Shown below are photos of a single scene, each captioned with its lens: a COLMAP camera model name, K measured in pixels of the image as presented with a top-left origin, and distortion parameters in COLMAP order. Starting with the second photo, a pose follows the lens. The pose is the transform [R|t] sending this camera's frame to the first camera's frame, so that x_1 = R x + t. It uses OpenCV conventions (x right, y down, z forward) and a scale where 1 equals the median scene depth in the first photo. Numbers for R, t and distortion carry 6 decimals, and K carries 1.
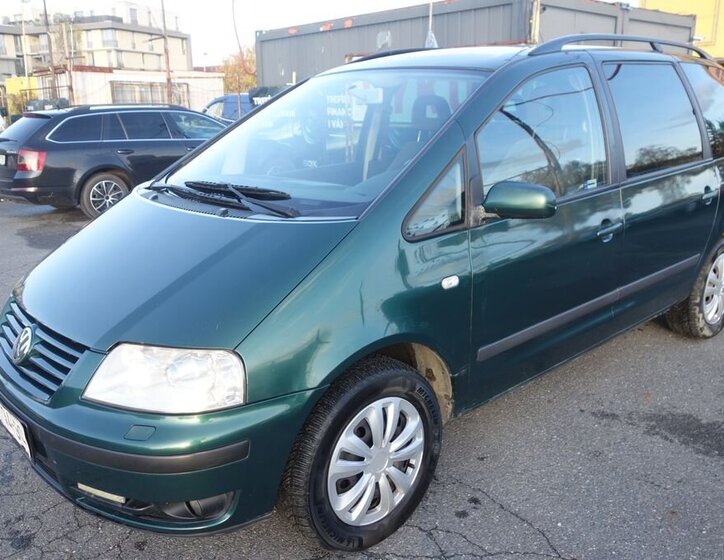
lens RADIAL K [[675.1, 0, 371.1], [0, 675.1, 279.8], [0, 0, 1]] dist [0.001147, -0.005634]
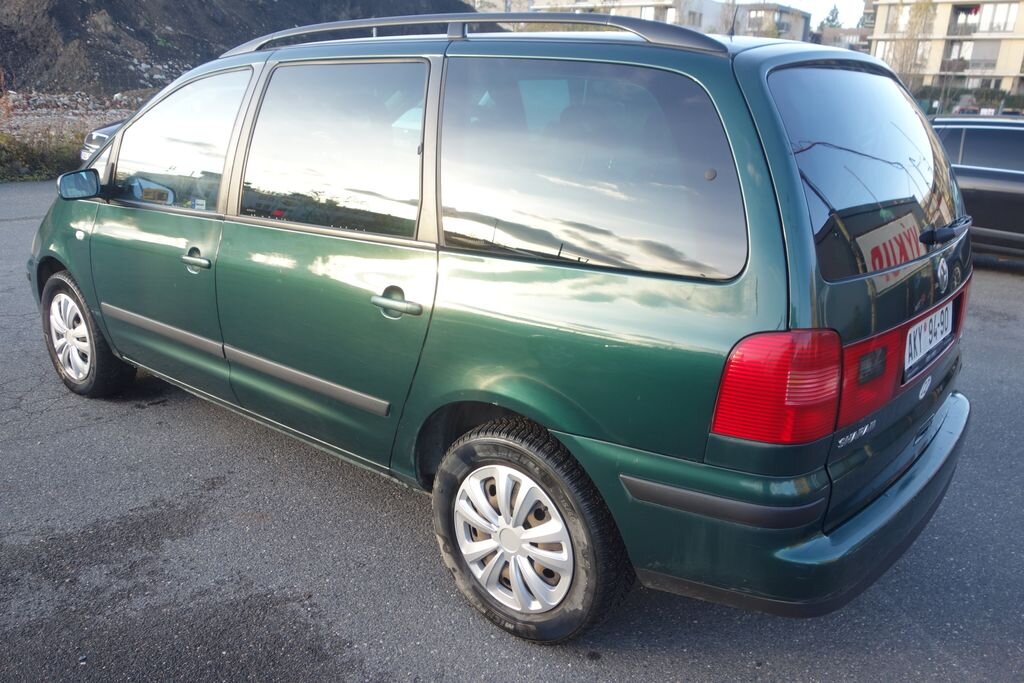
lens RADIAL K [[812.3, 0, 514.2], [0, 812.3, 340.7], [0, 0, 1]] dist [0.009811, -0.003699]
pose [[0.123049, 0.303610, -0.944817, 0.457128], [-0.282926, 0.923275, 0.259841, -0.118430], [0.951216, 0.235340, 0.199507, 0.388137]]
